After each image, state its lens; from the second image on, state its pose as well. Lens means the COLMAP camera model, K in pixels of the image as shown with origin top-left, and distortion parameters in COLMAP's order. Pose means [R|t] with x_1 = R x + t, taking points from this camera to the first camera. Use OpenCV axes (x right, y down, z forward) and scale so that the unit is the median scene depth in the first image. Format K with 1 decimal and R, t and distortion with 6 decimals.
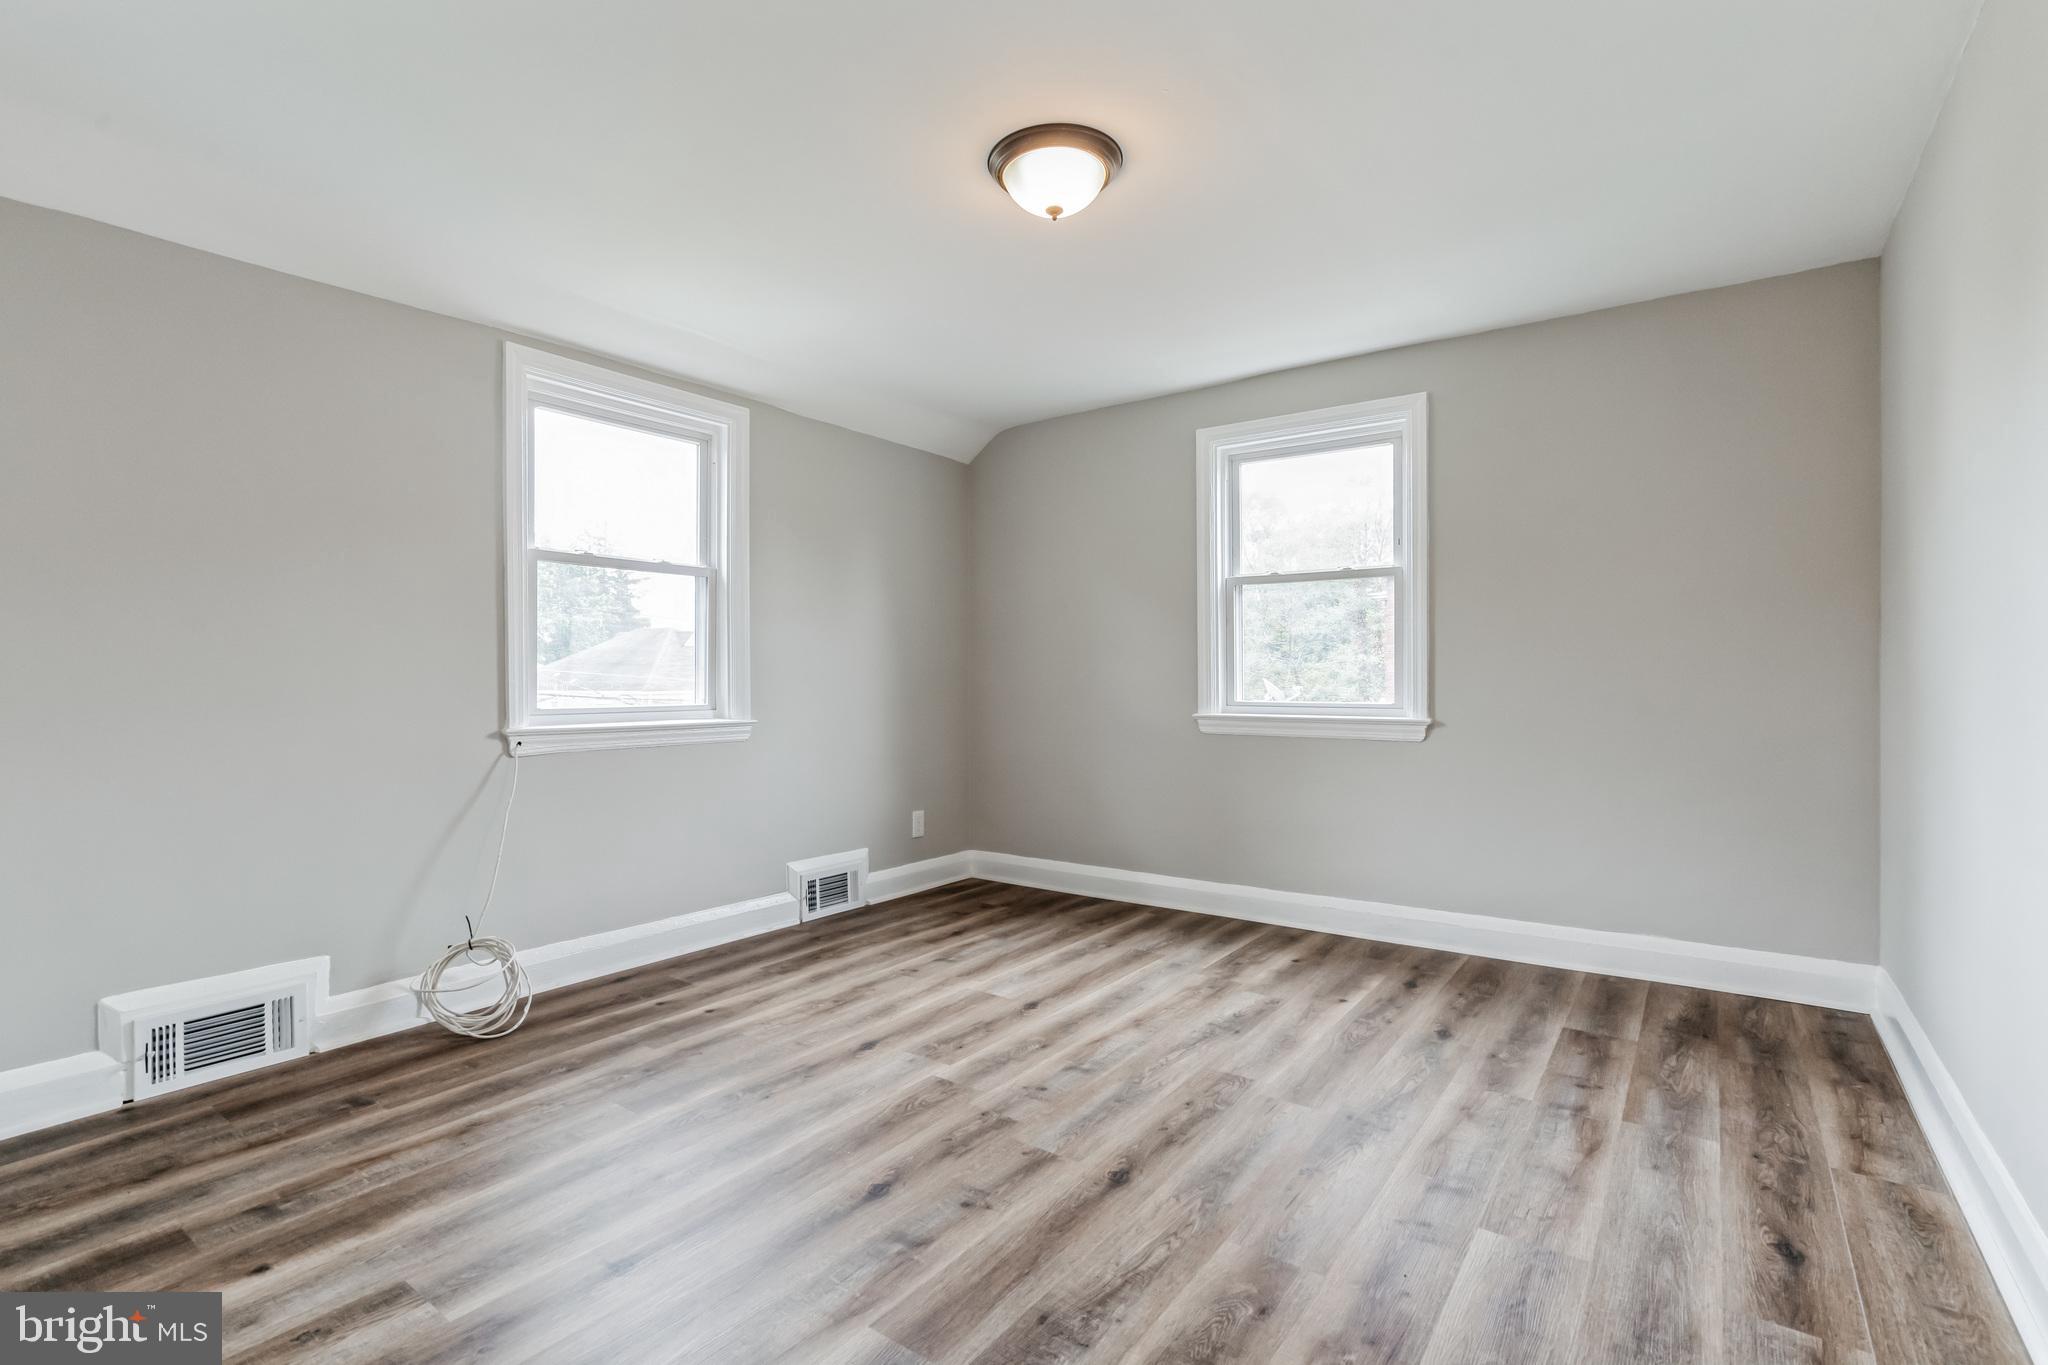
lens RADIAL K [[928.5, 0, 1013.9], [0, 928.5, 673.7], [0, 0, 1]] dist [-0.002726, -0.000339]
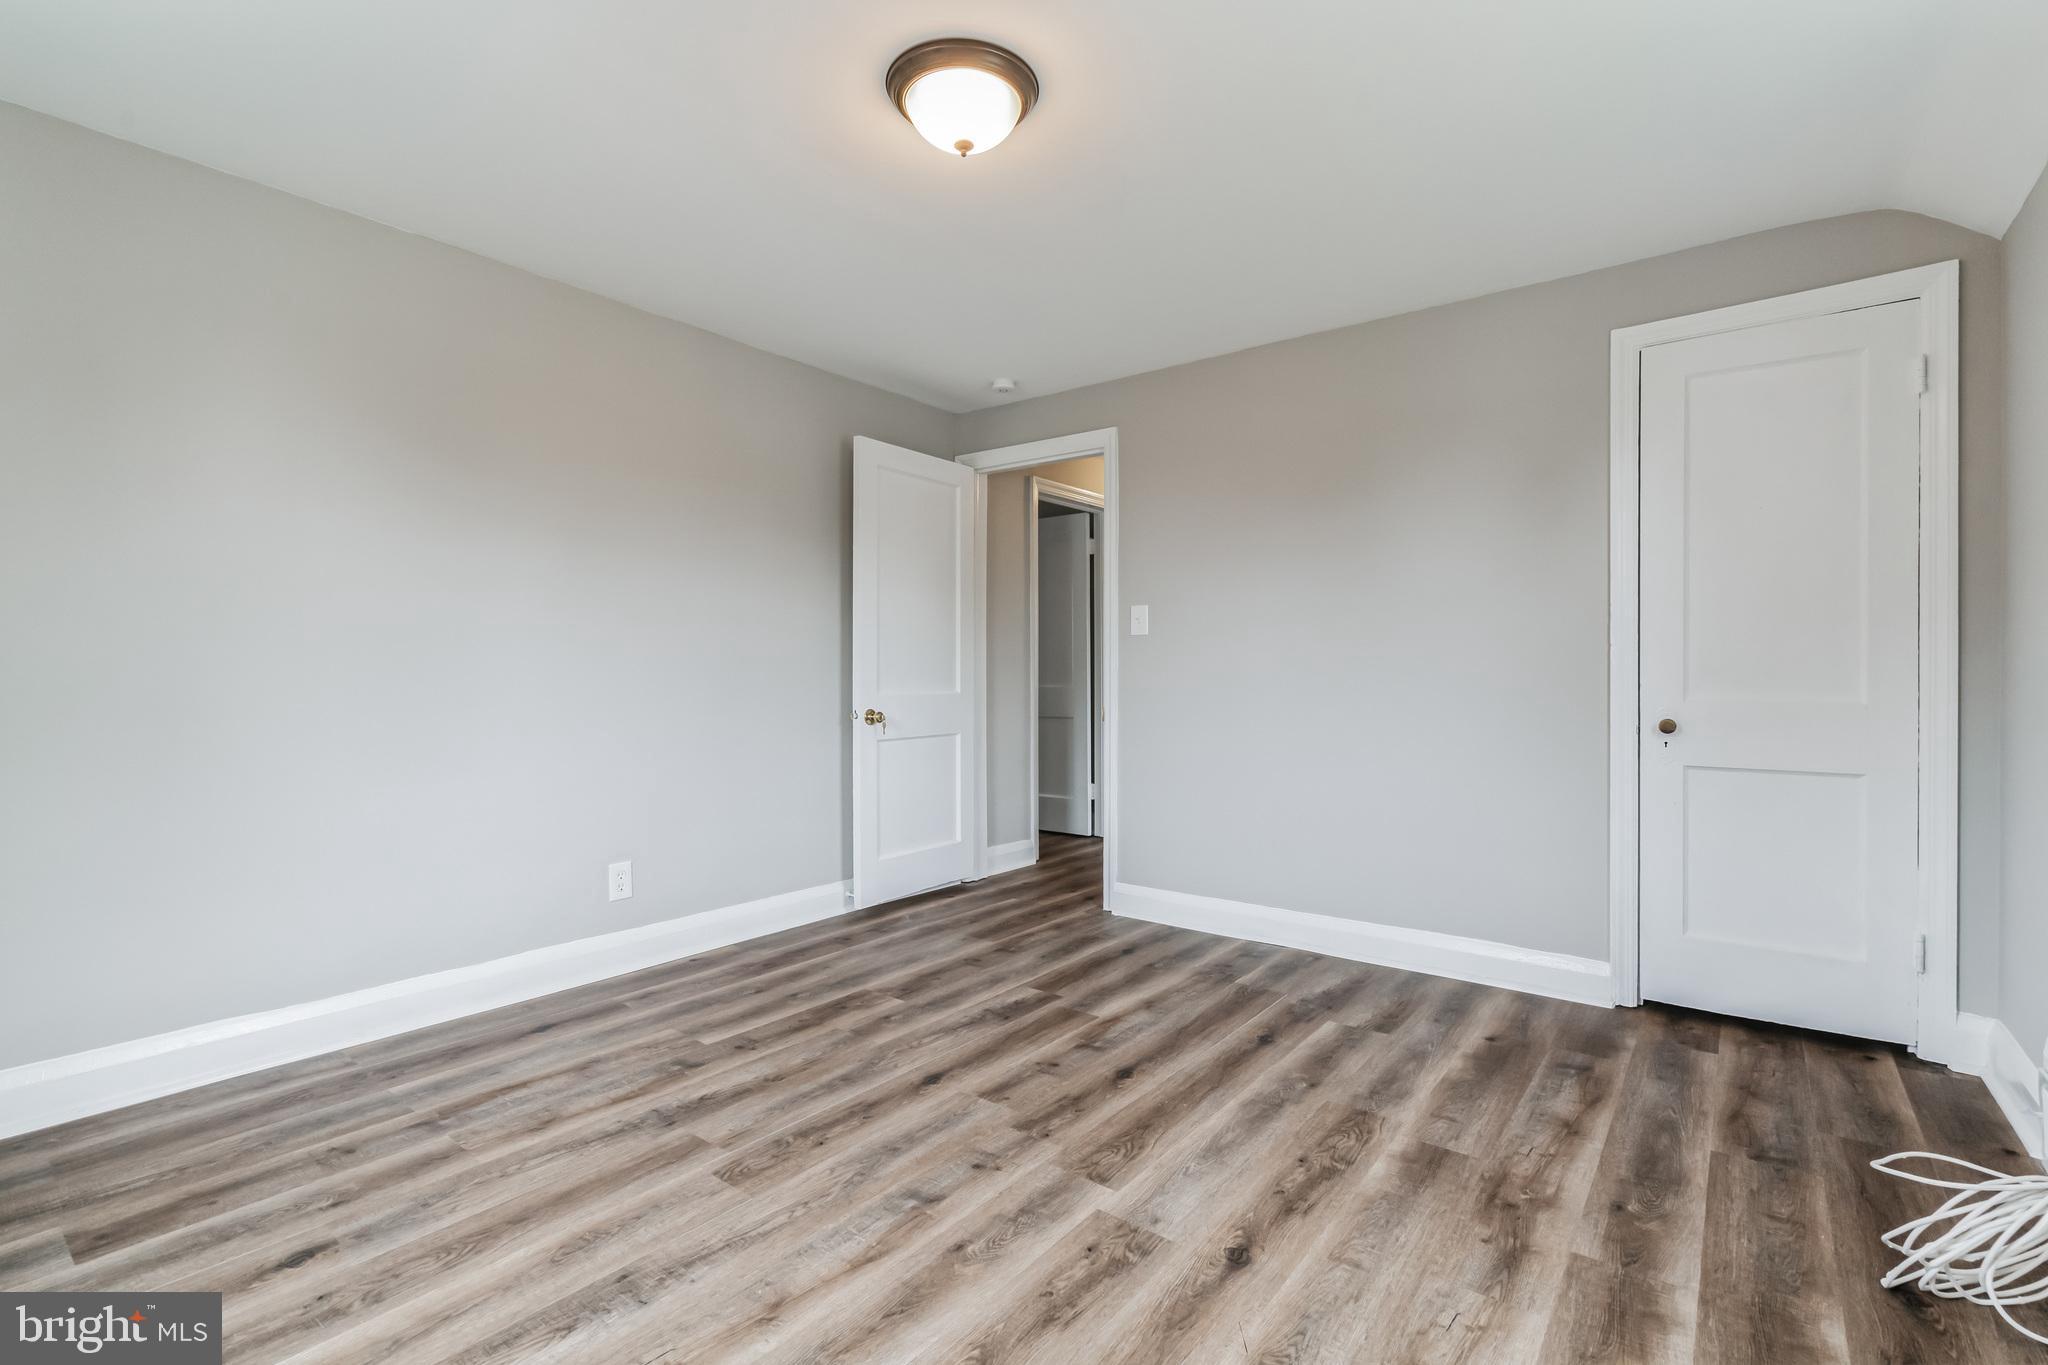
lens RADIAL K [[928.5, 0, 1013.9], [0, 928.5, 673.7], [0, 0, 1]] dist [-0.002726, -0.000339]
pose [[-0.999394, 0.003592, 0.034613, -0.034008], [0.003425, 0.999982, -0.004862, 0.011612], [-0.034630, -0.004740, -0.999389, 1.960052]]
